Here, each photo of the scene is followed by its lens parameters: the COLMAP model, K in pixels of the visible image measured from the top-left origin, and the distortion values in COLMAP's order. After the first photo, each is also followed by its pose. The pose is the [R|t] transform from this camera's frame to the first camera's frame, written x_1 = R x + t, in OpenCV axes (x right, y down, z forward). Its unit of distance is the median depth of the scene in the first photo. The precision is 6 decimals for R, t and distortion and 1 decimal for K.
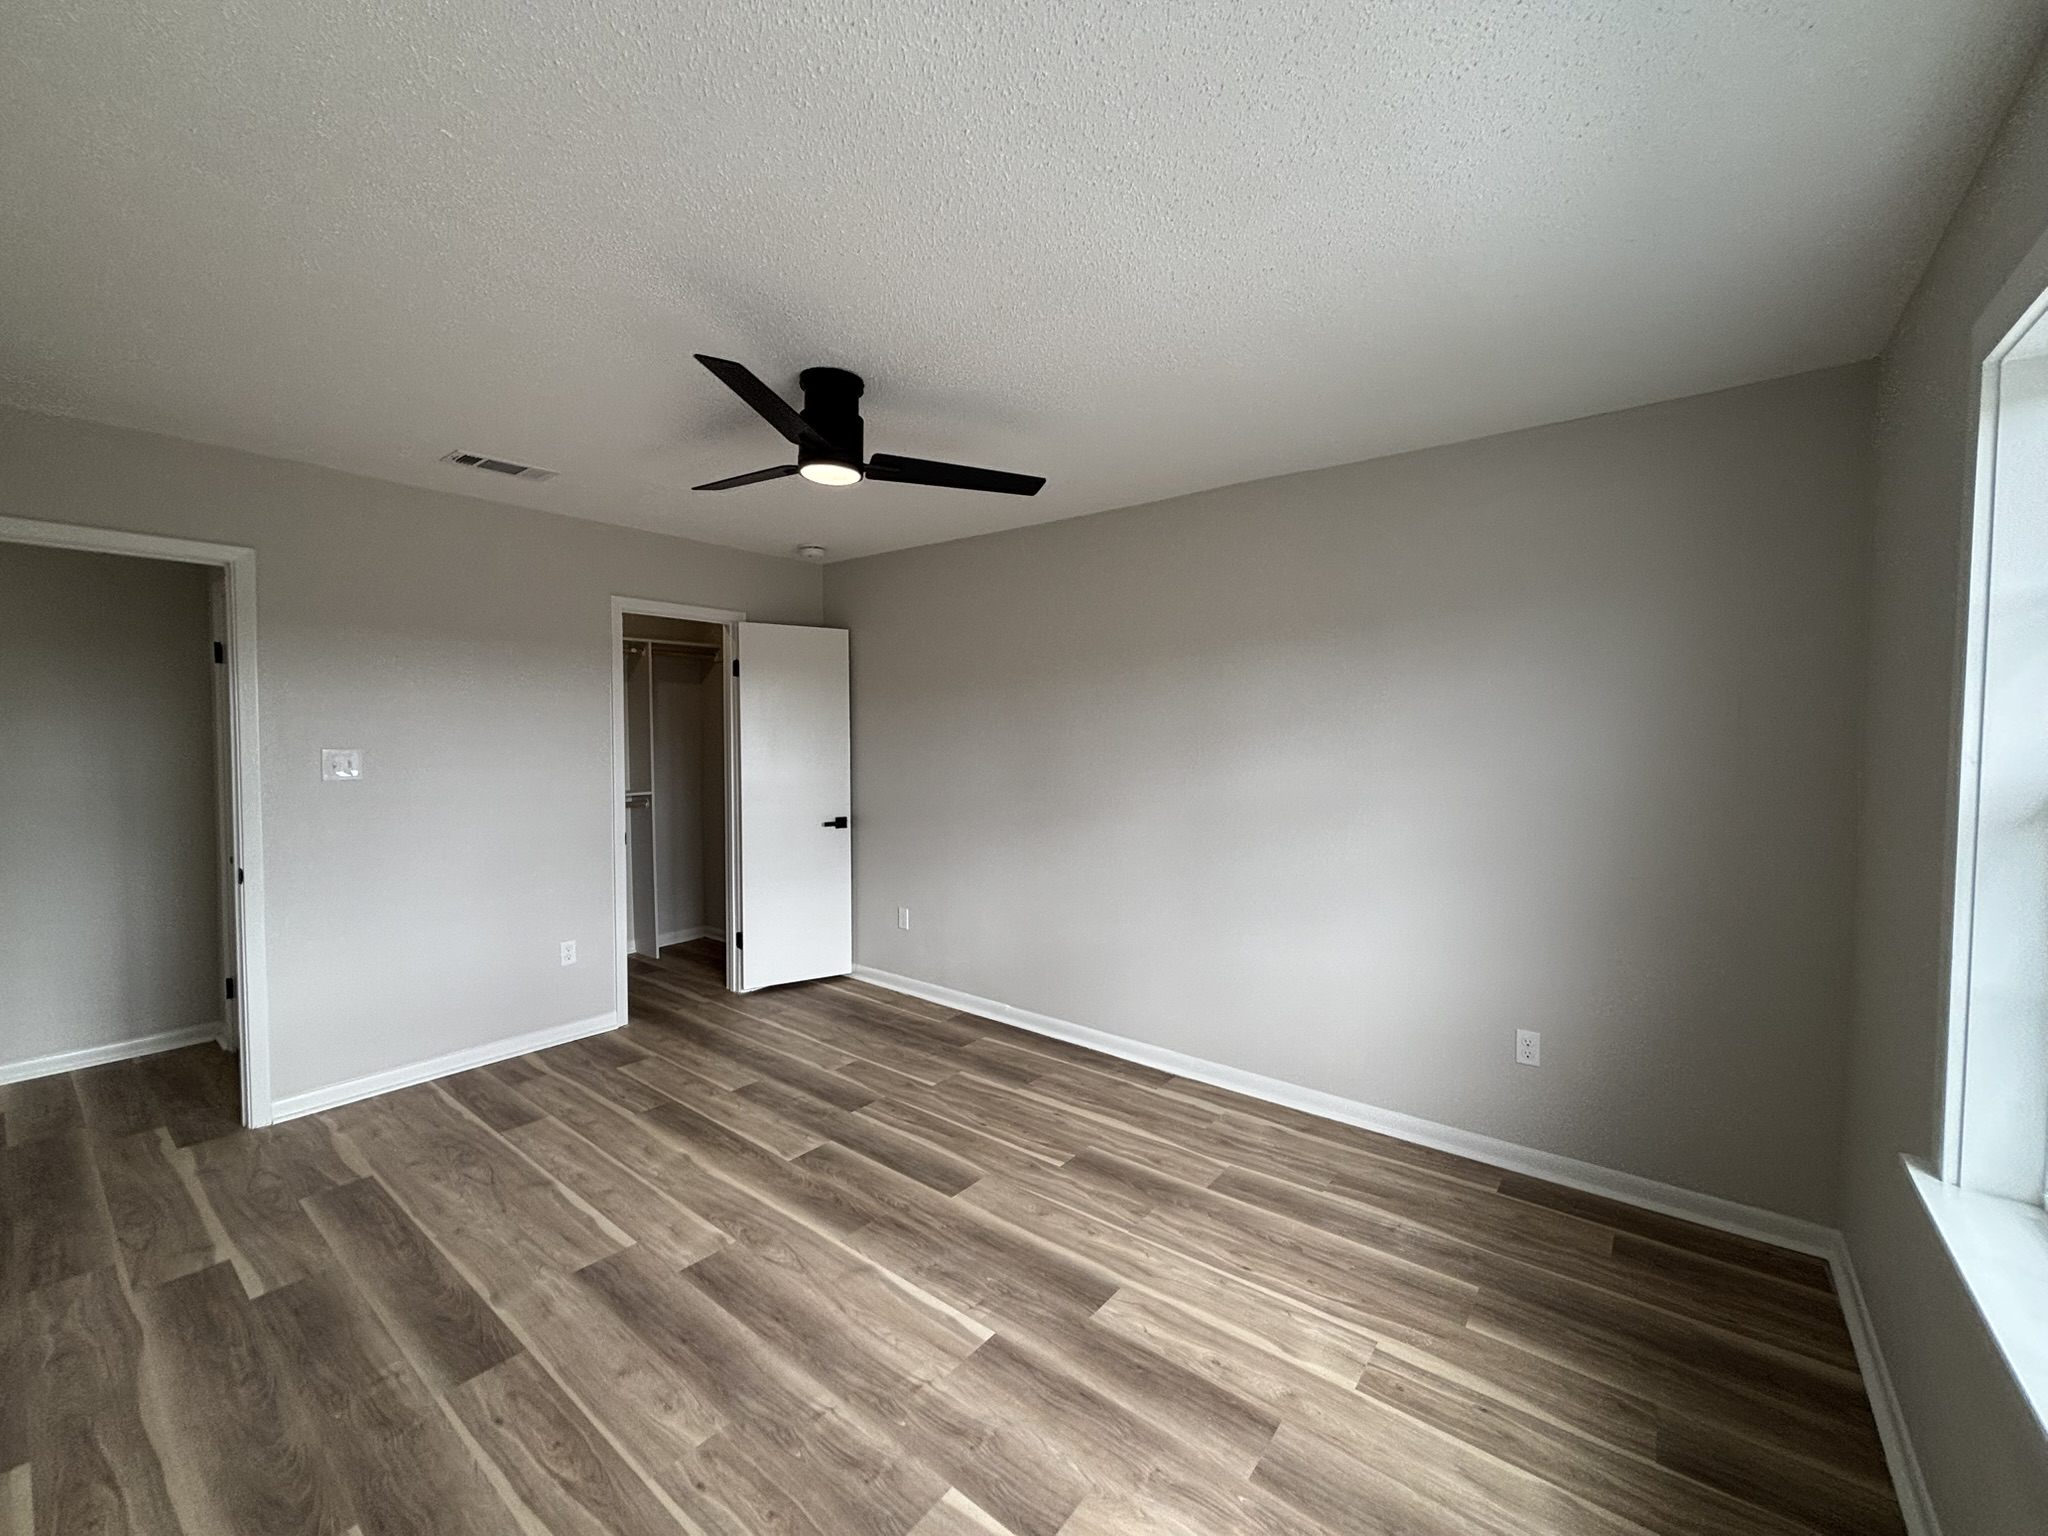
lens RADIAL K [[826.0, 0, 1028.0], [0, 826.0, 761.2], [0, 0, 1]] dist [0.000118, 0.001654]
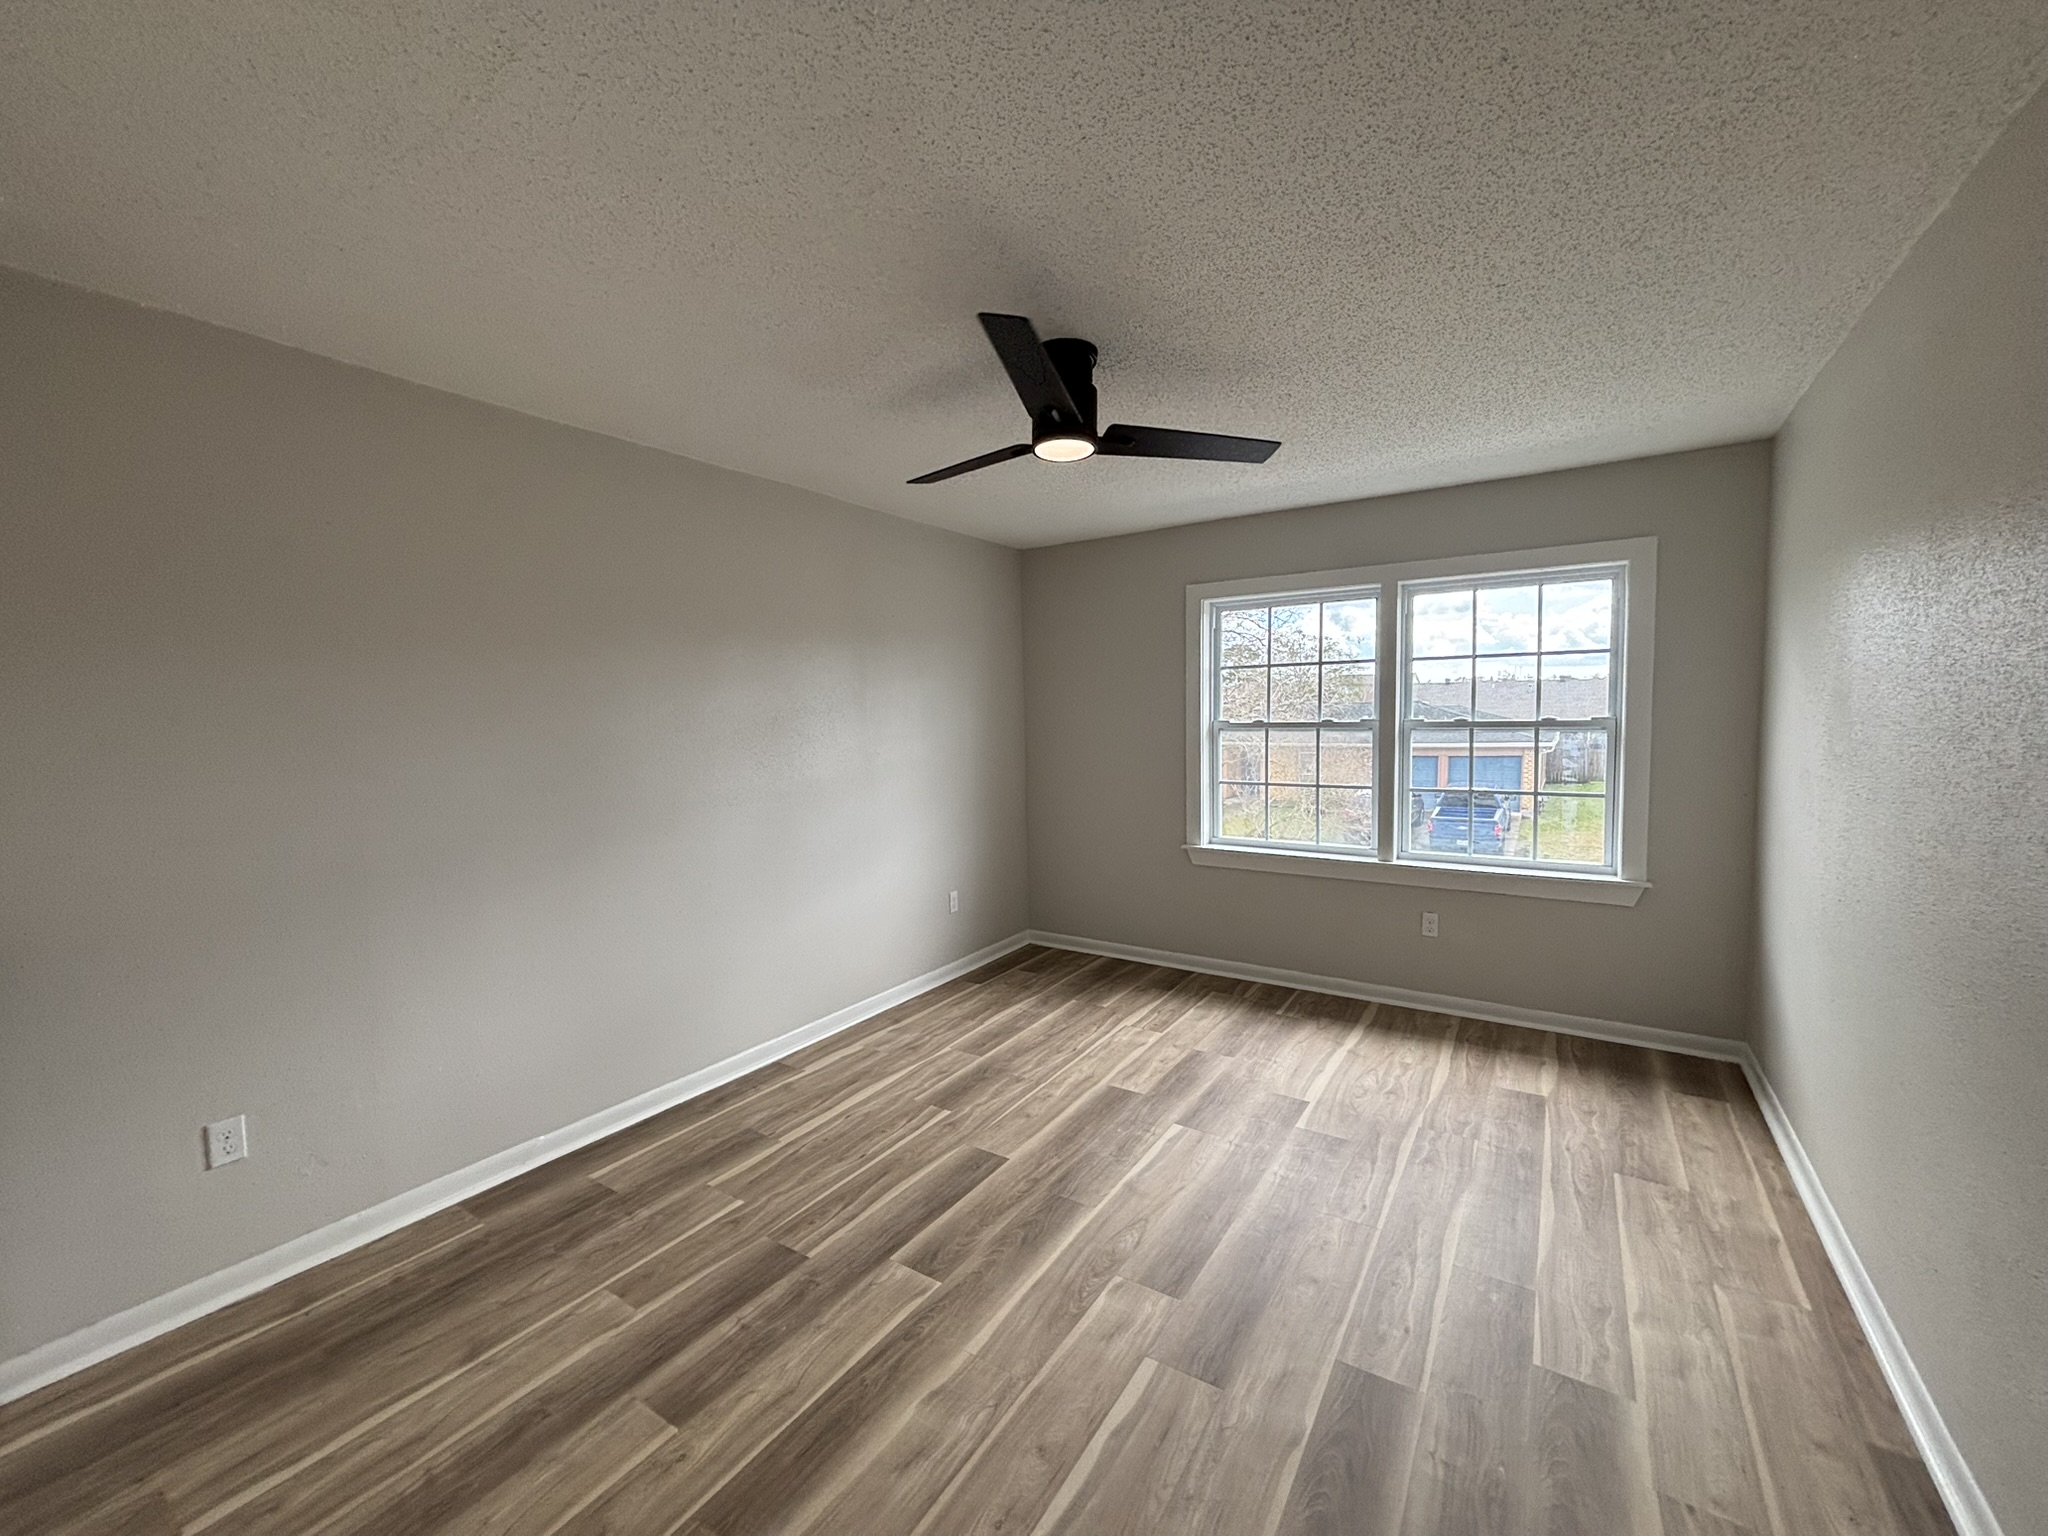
lens RADIAL K [[797.0, 0, 1035.3], [0, 797.0, 762.8], [0, 0, 1]] dist [-0.005833, 0.000799]
pose [[-0.072104, -0.069575, 0.994967, -1.016717], [0.054170, 0.995818, 0.073560, -0.041988], [-0.995925, 0.059202, -0.068034, 0.963476]]
